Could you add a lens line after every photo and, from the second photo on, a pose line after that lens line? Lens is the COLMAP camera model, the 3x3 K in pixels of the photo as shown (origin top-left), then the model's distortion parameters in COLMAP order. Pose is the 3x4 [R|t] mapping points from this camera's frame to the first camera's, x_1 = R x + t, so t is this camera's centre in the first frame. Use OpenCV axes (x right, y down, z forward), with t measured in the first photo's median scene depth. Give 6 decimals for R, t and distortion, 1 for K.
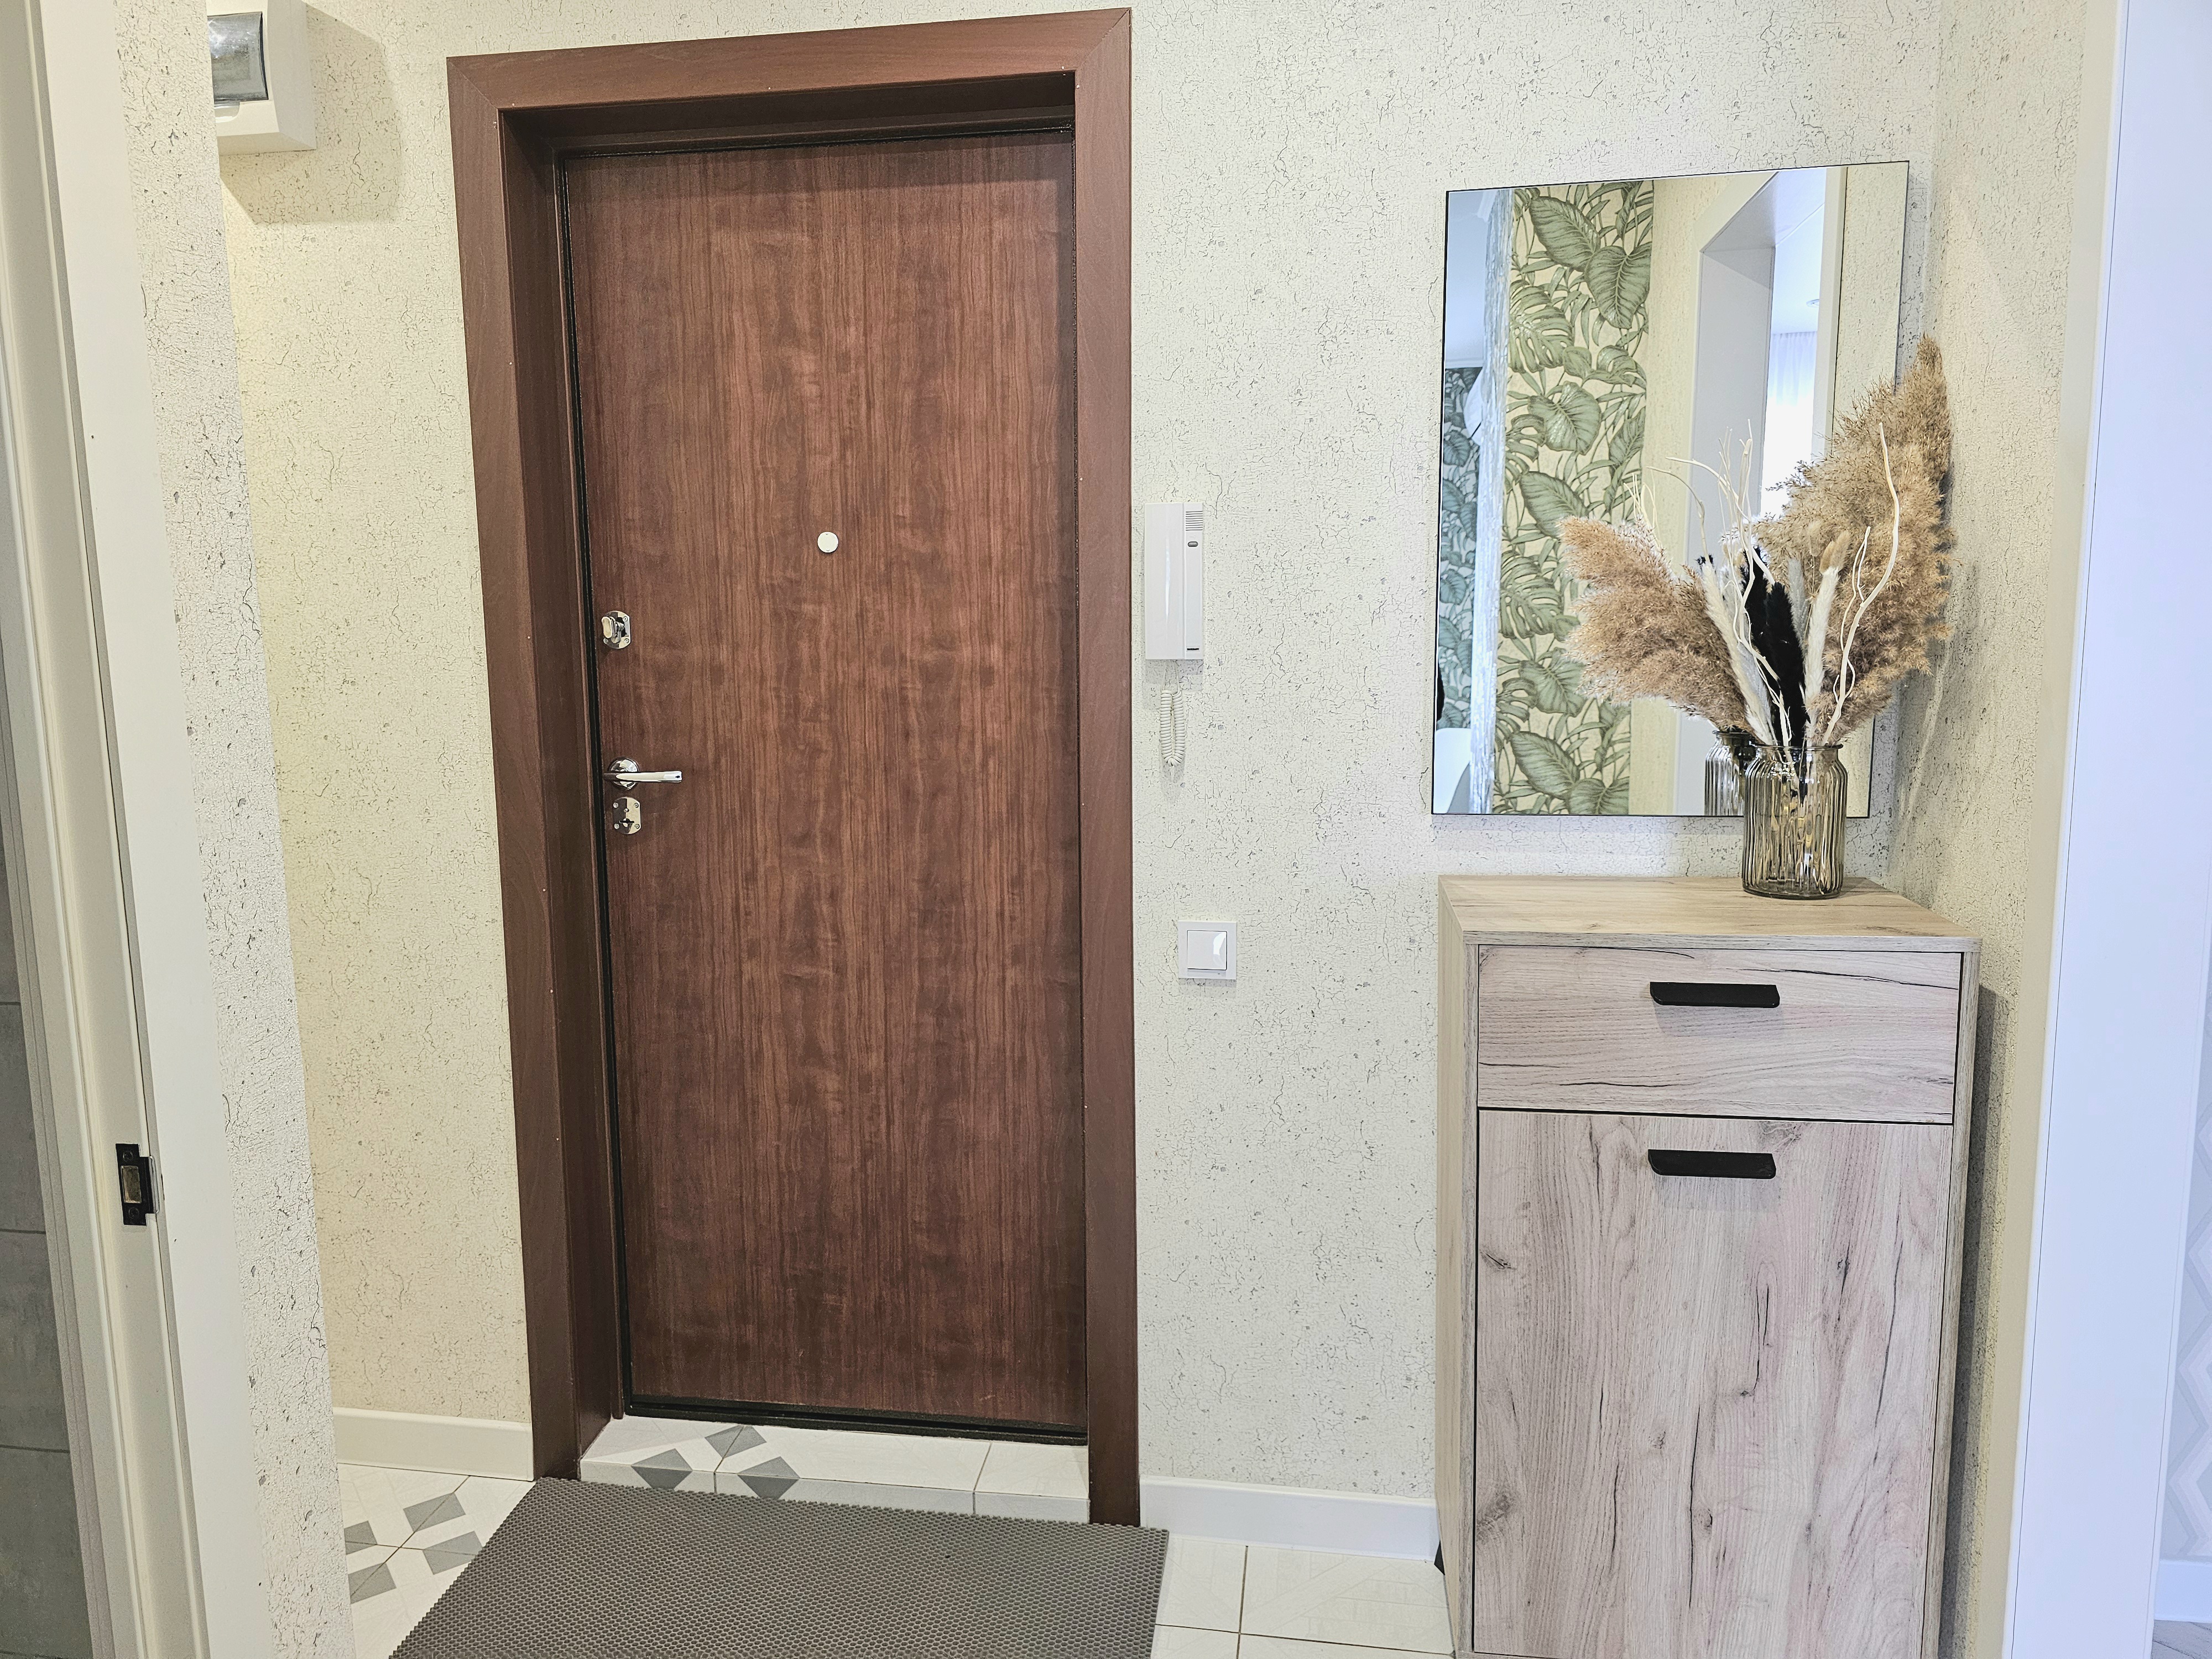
lens RADIAL K [[1485.4, 0, 1085.7], [0, 1485.4, 818.2], [0, 0, 1]] dist [0.056104, -0.052216]
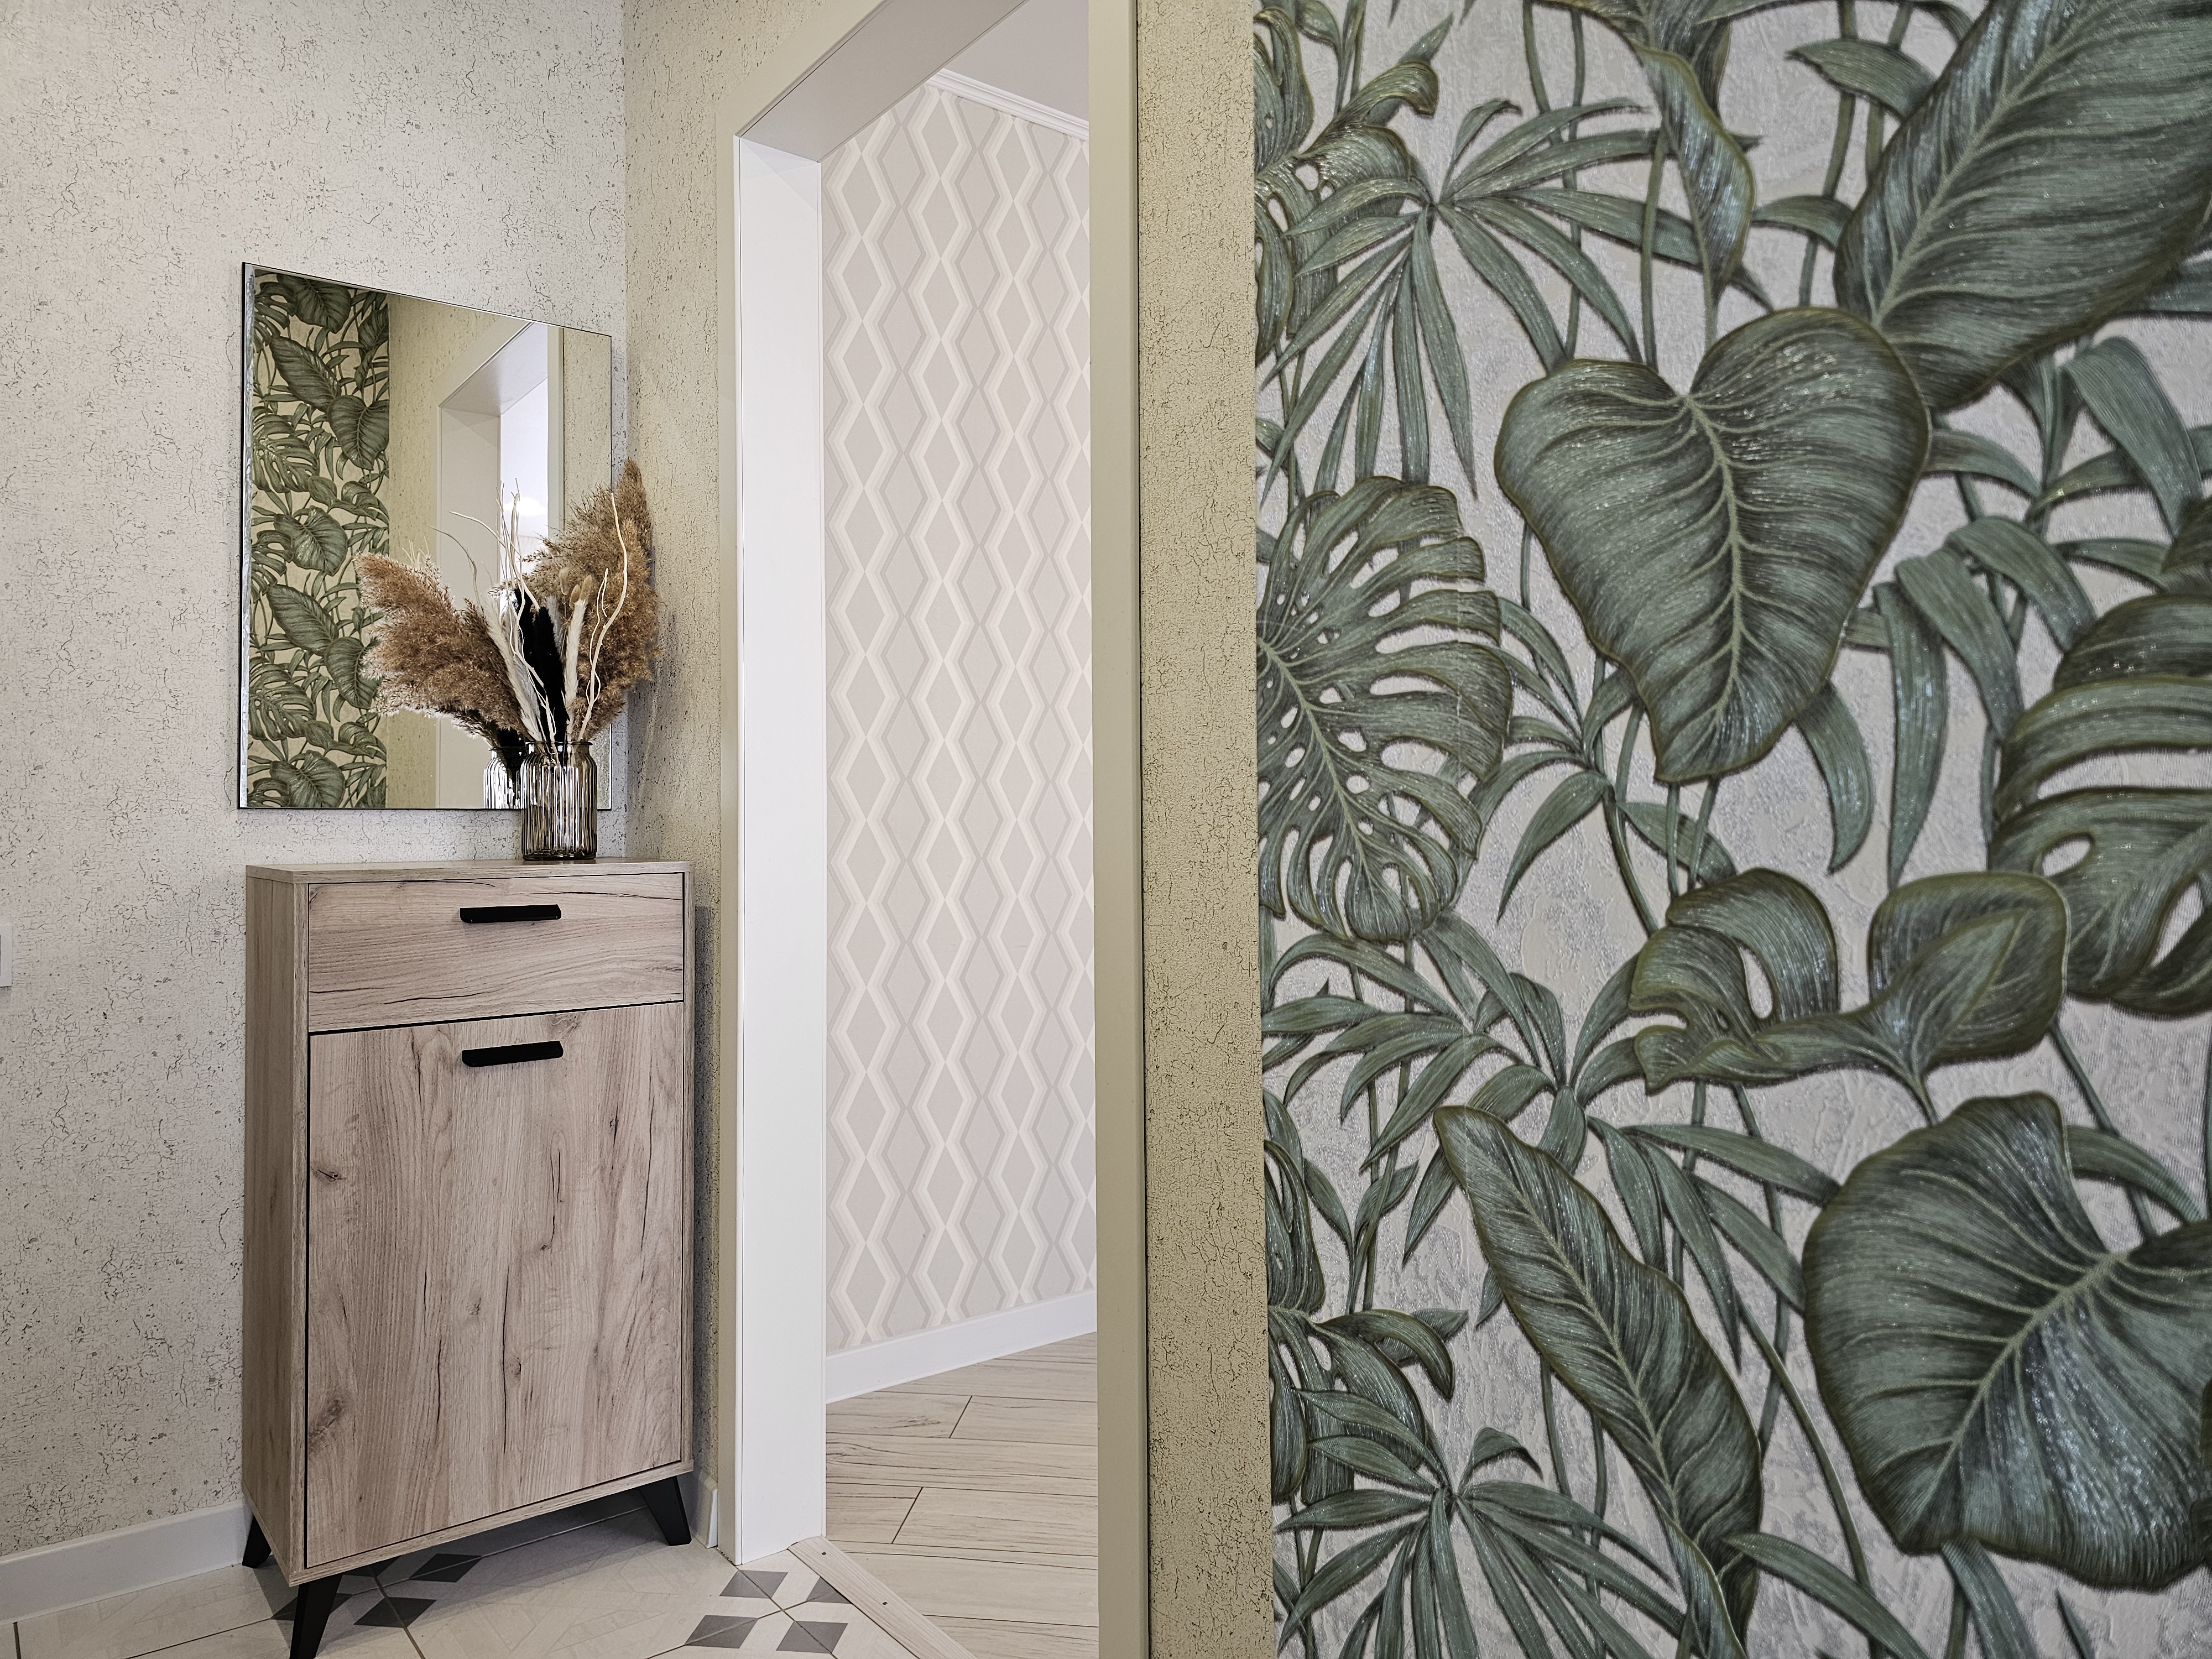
lens RADIAL K [[1485.4, 0, 1065.1], [0, 1485.4, 791.2], [0, 0, 1]] dist [0.056104, -0.052216]
pose [[0.694663, 0.030427, 0.718691, -0.147719], [0.090319, 0.987509, -0.129107, 0.199326], [-0.713642, 0.154597, 0.683238, -0.184465]]
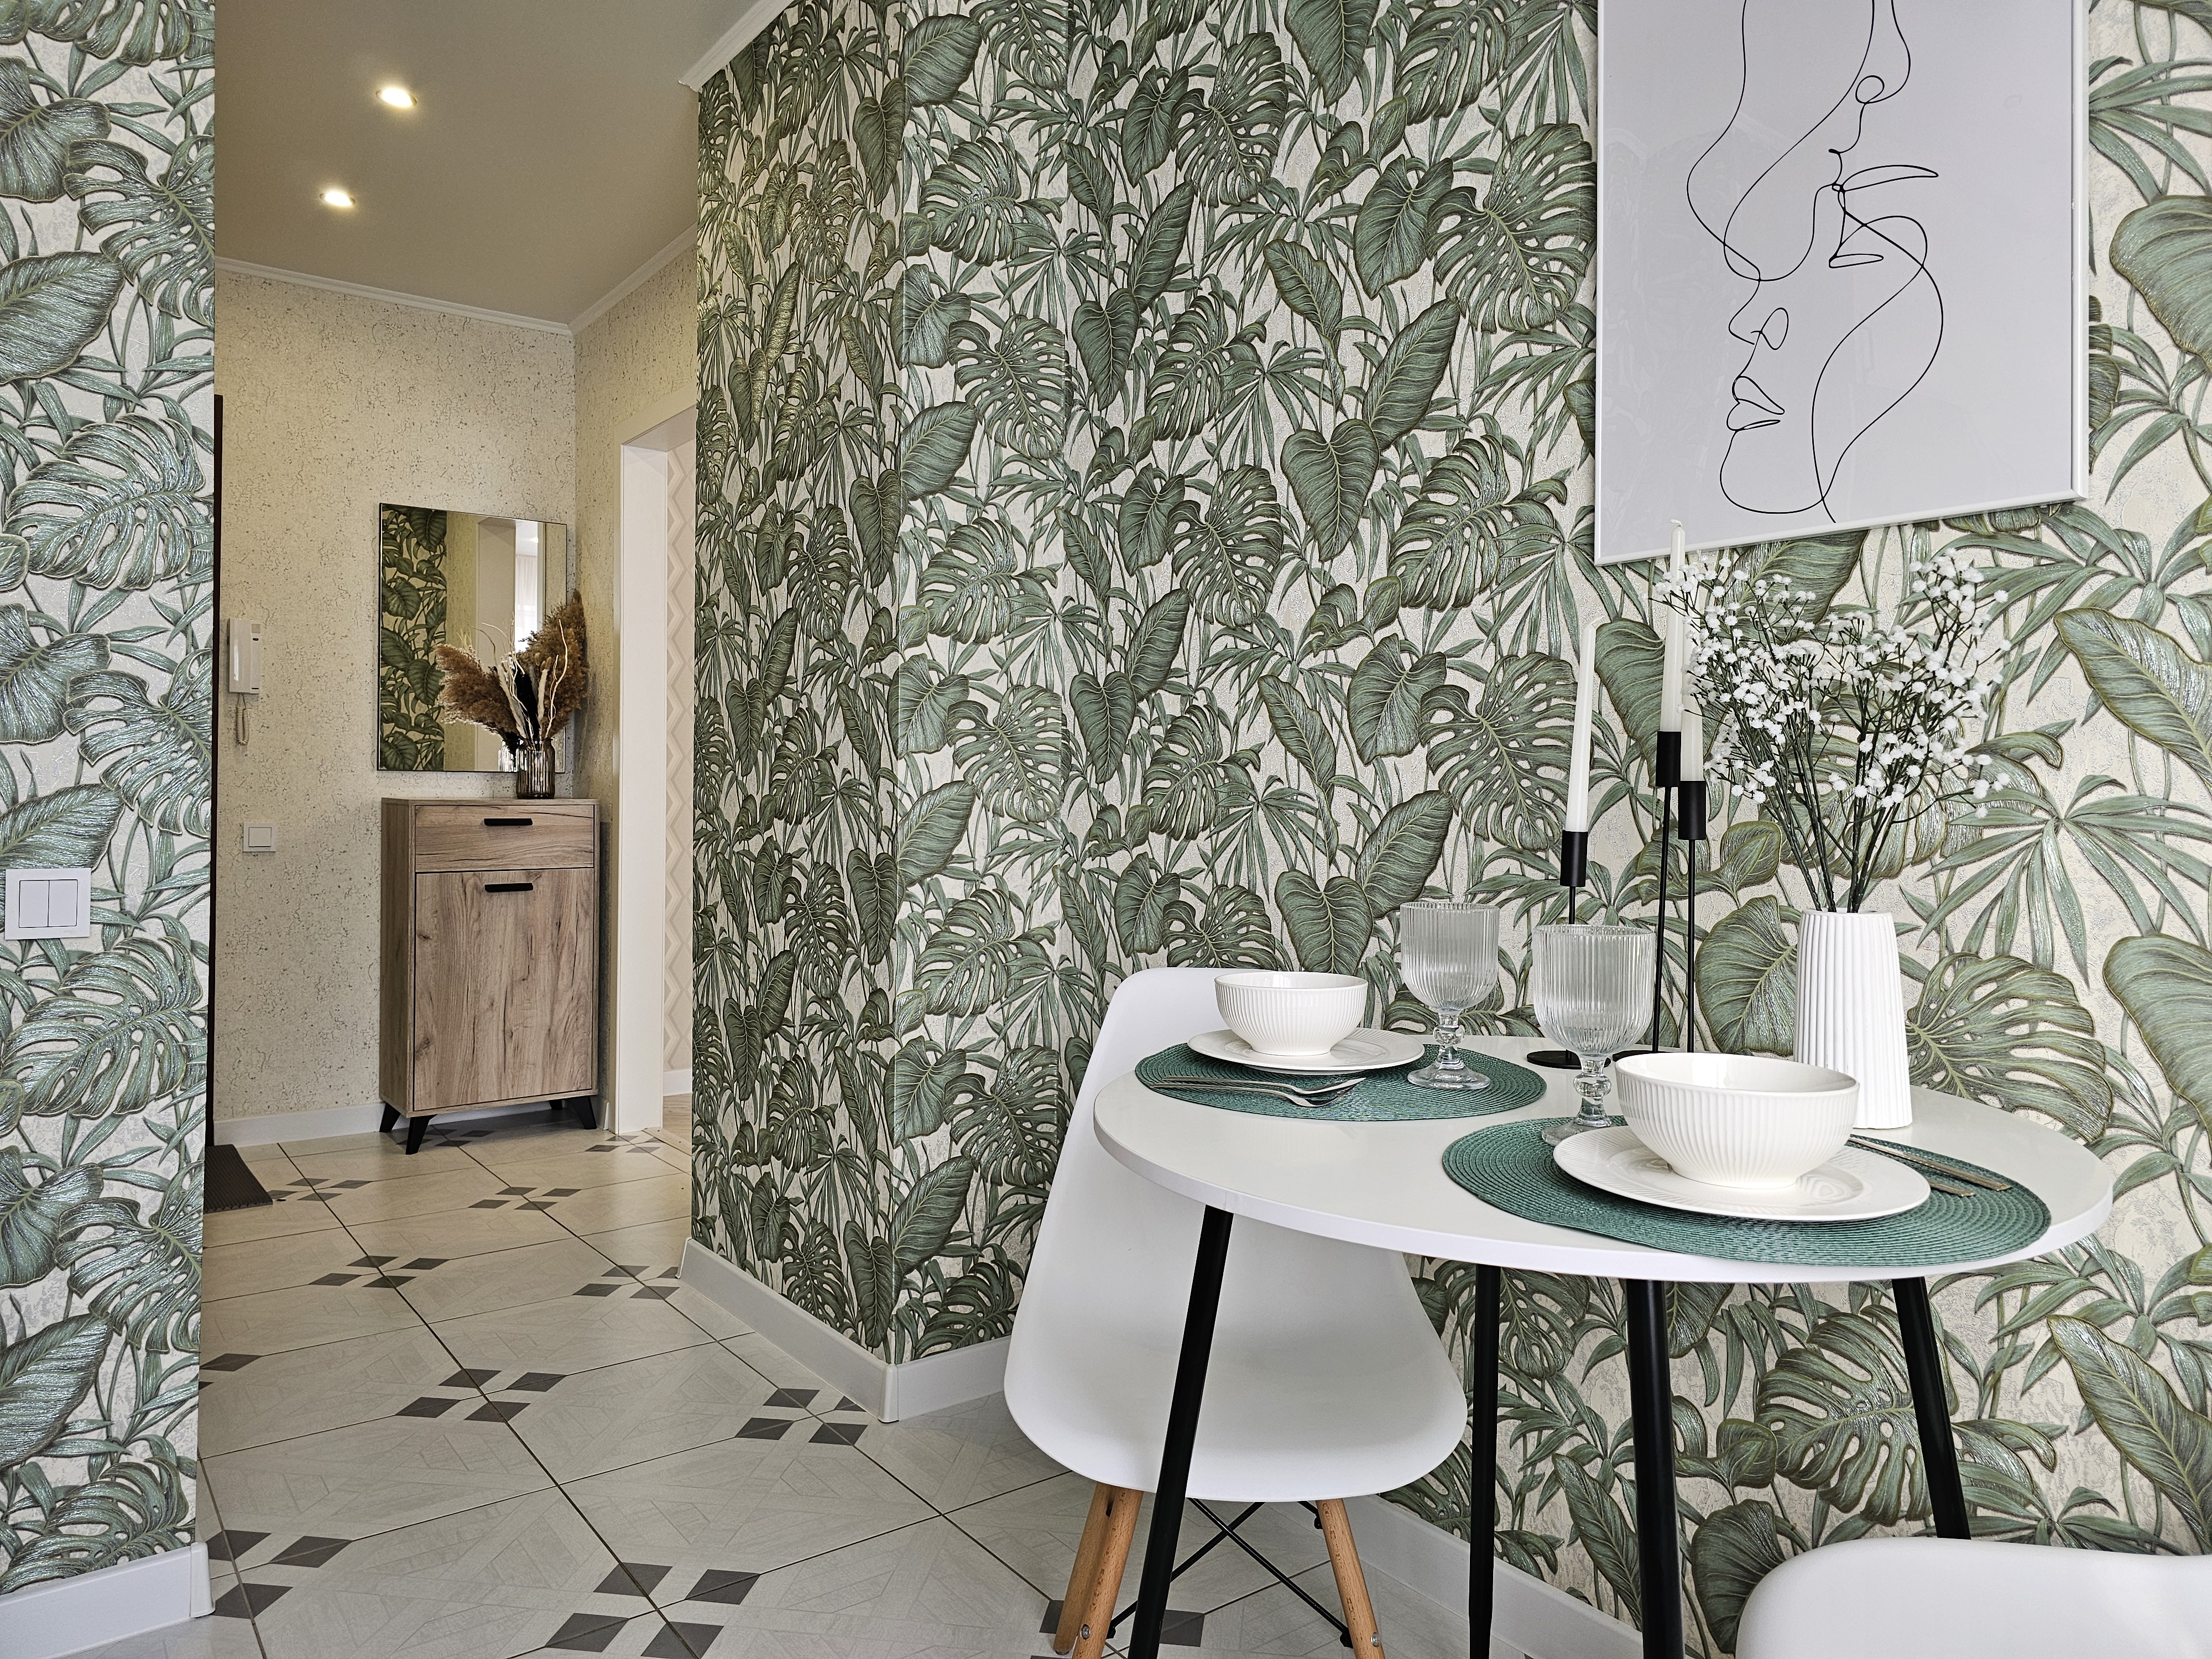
lens RADIAL K [[1485.4, 0, 1091.0], [0, 1485.4, 789.2], [0, 0, 1]] dist [0.056104, -0.052216]
pose [[0.701683, 0.022356, 0.712138, -0.682100], [0.075024, 0.991633, -0.105052, 0.378612], [-0.708528, 0.127140, 0.694135, -1.444053]]
